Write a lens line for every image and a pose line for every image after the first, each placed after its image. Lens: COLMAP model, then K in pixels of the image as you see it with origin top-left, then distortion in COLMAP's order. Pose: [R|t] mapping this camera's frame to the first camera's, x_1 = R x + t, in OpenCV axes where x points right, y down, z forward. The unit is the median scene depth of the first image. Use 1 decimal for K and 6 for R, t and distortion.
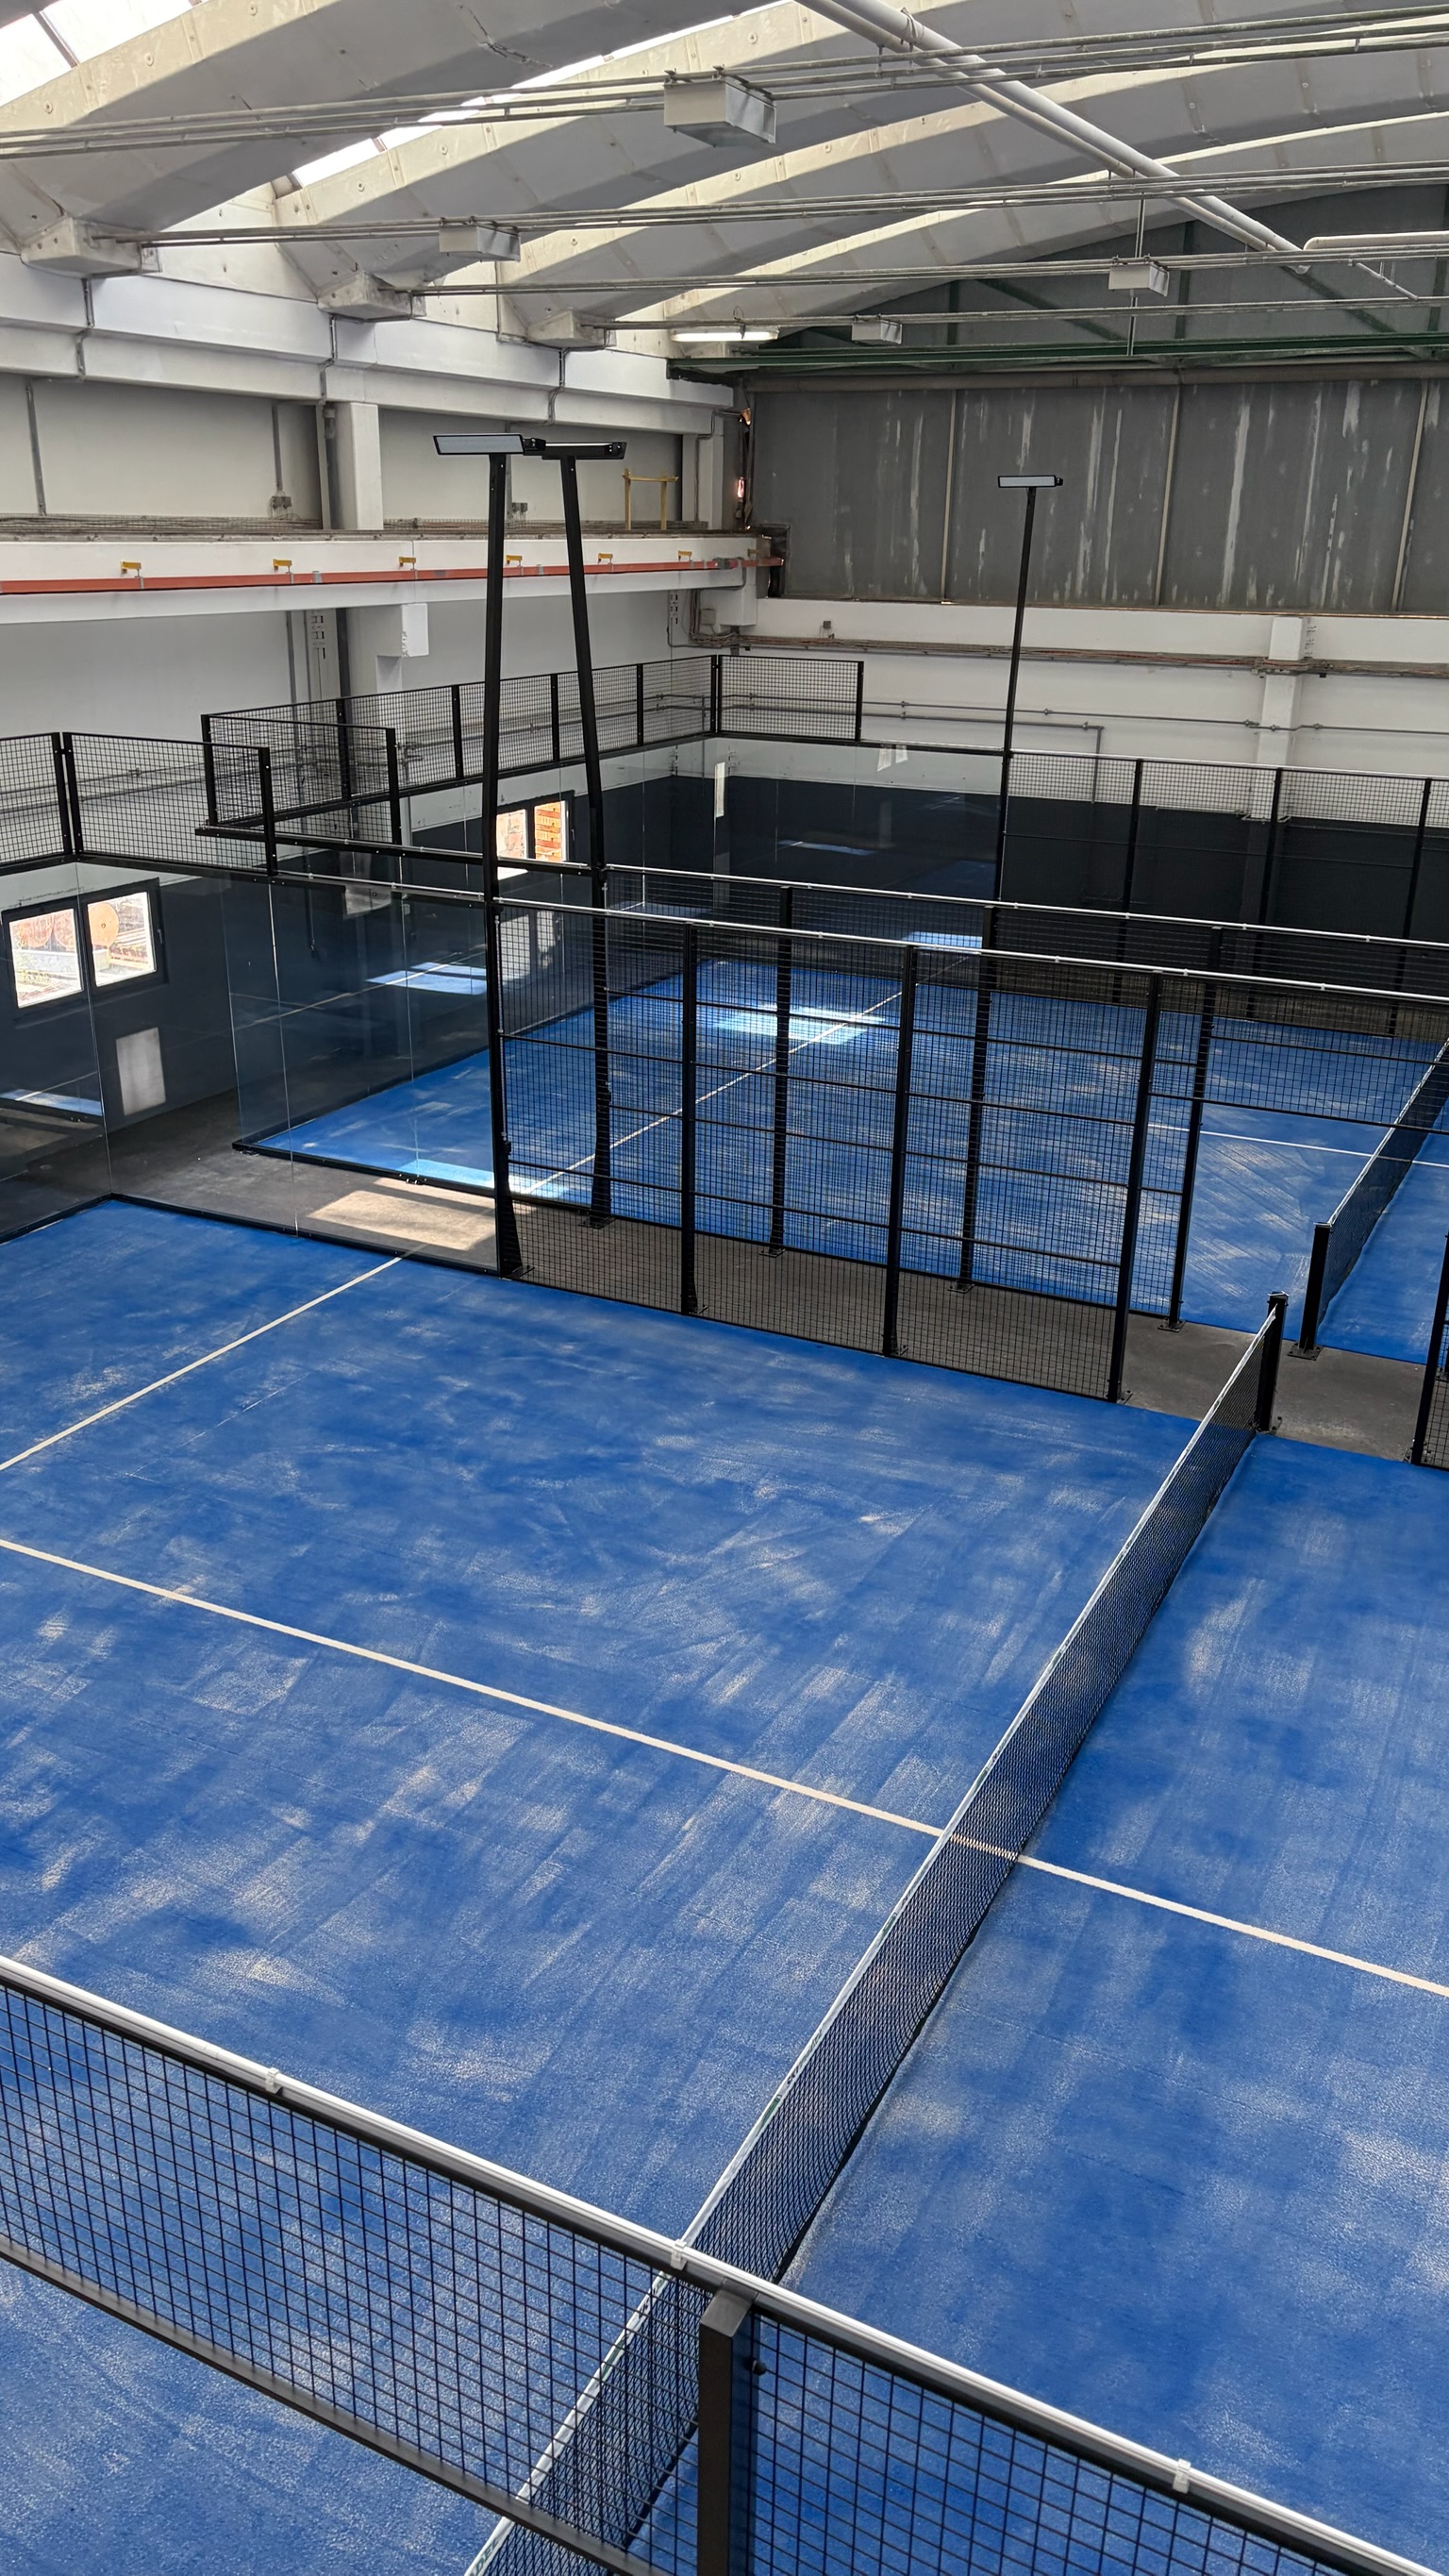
lens RADIAL K [[1925.3, 0, 724.5], [0, 1925.3, 1288.0], [0, 0, 1]] dist [0.120367, -0.194791]
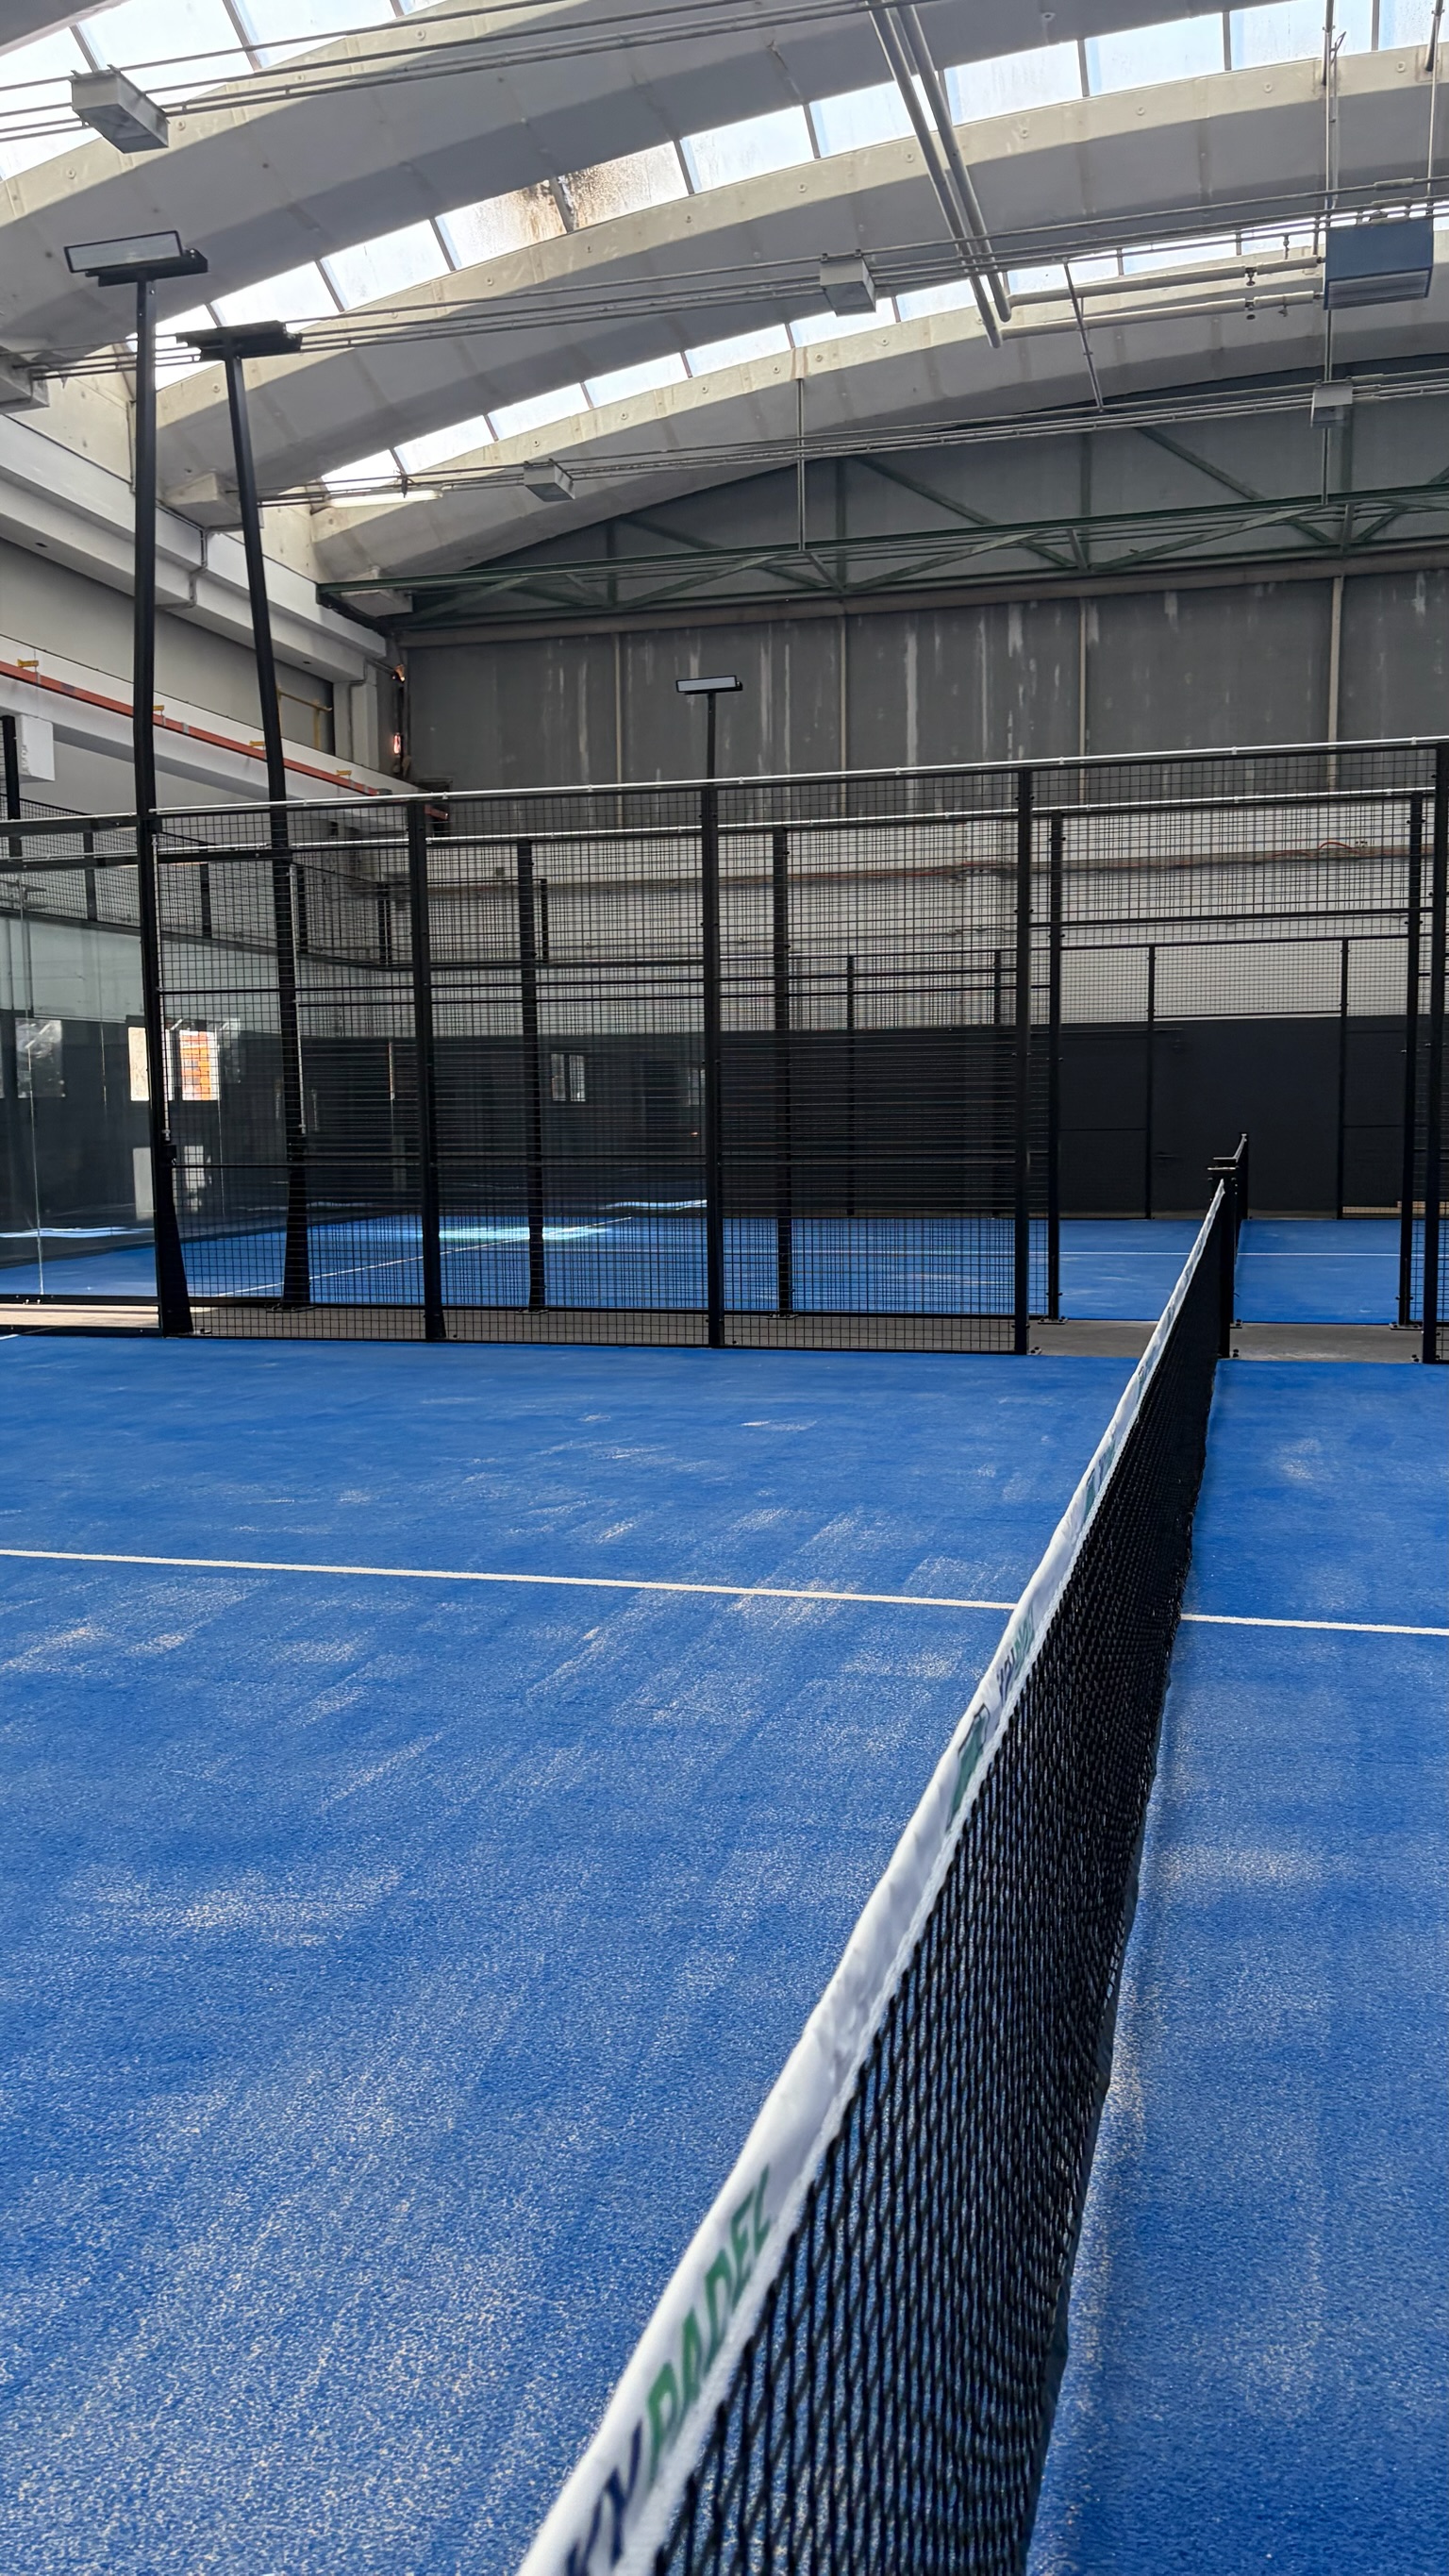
lens RADIAL K [[1943.3, 0, 739.6], [0, 1943.3, 1298.7], [0, 0, 1]] dist [0.024826, -0.009845]
pose [[0.979494, -0.046907, 0.195938, -0.058436], [0.097885, 0.960820, -0.259312, 0.240349], [-0.176097, 0.273174, 0.945709, 0.326290]]
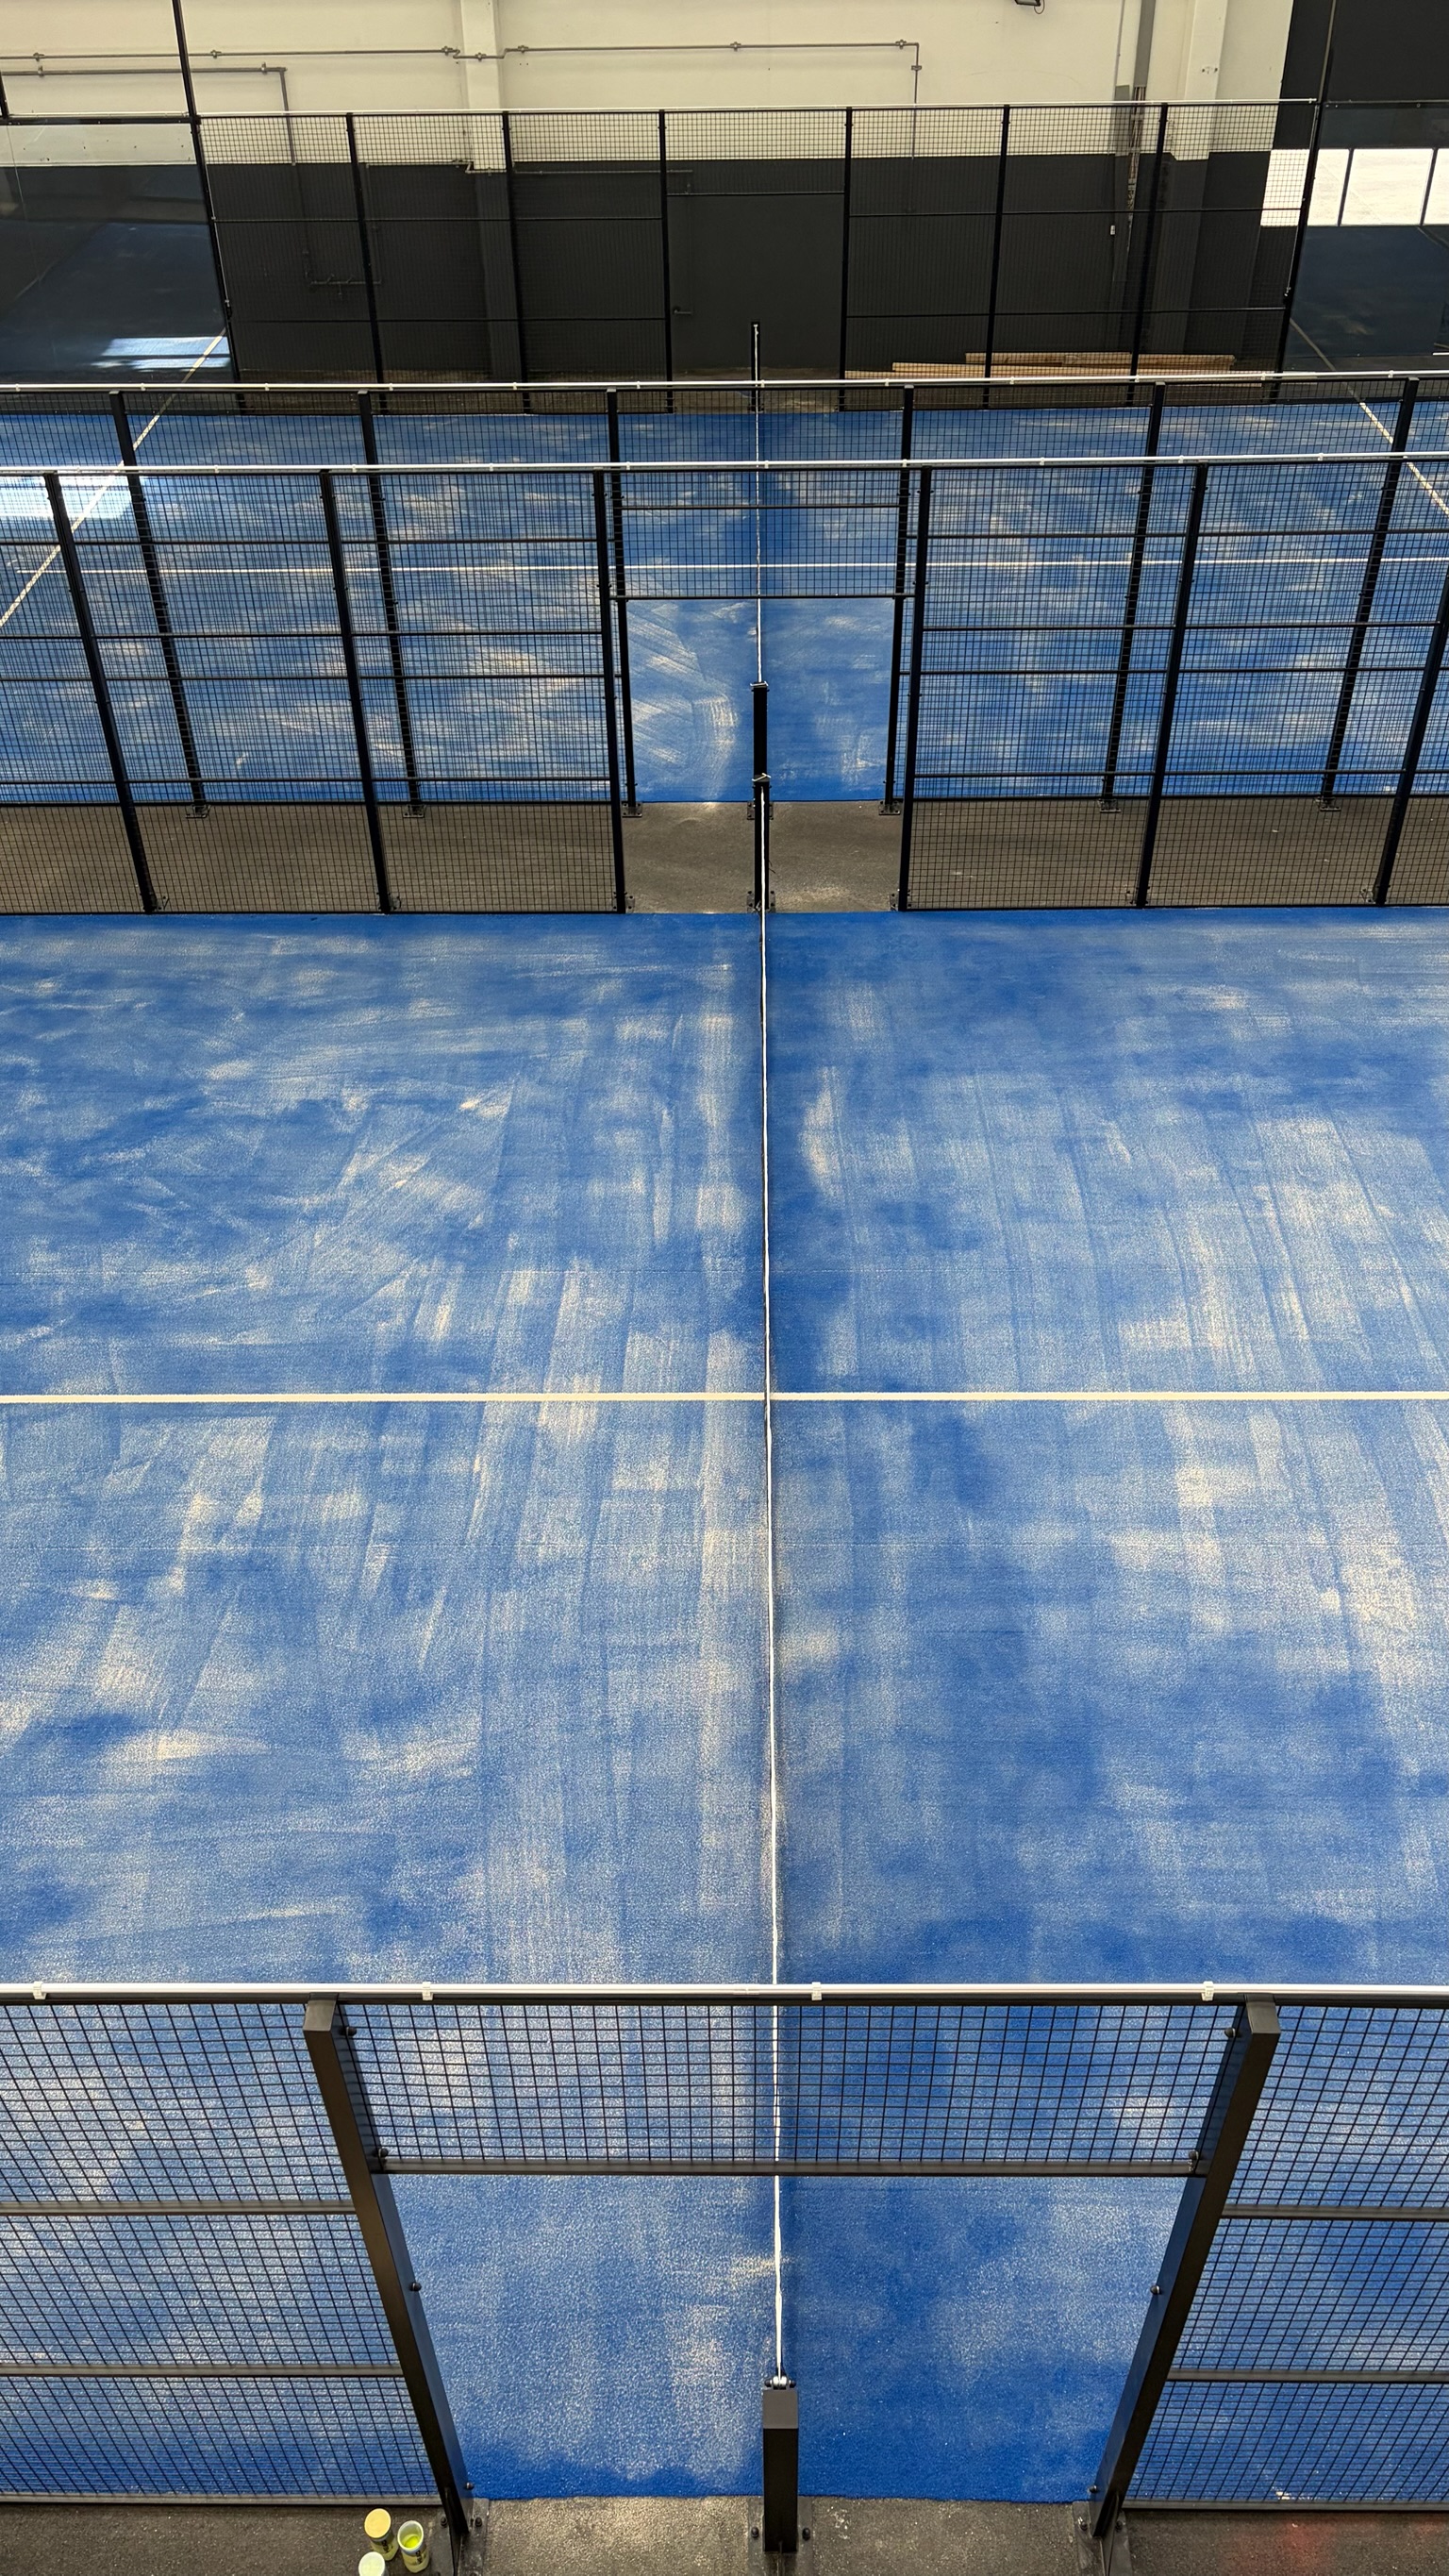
lens RADIAL K [[1925.3, 0, 724.5], [0, 1925.3, 1288.0], [0, 0, 1]] dist [0.120367, -0.194791]
pose [[0.898460, -0.300157, 0.320431, -0.150035], [0.183051, 0.919445, 0.348013, -0.113680], [-0.399077, -0.254020, 0.881028, 0.028573]]
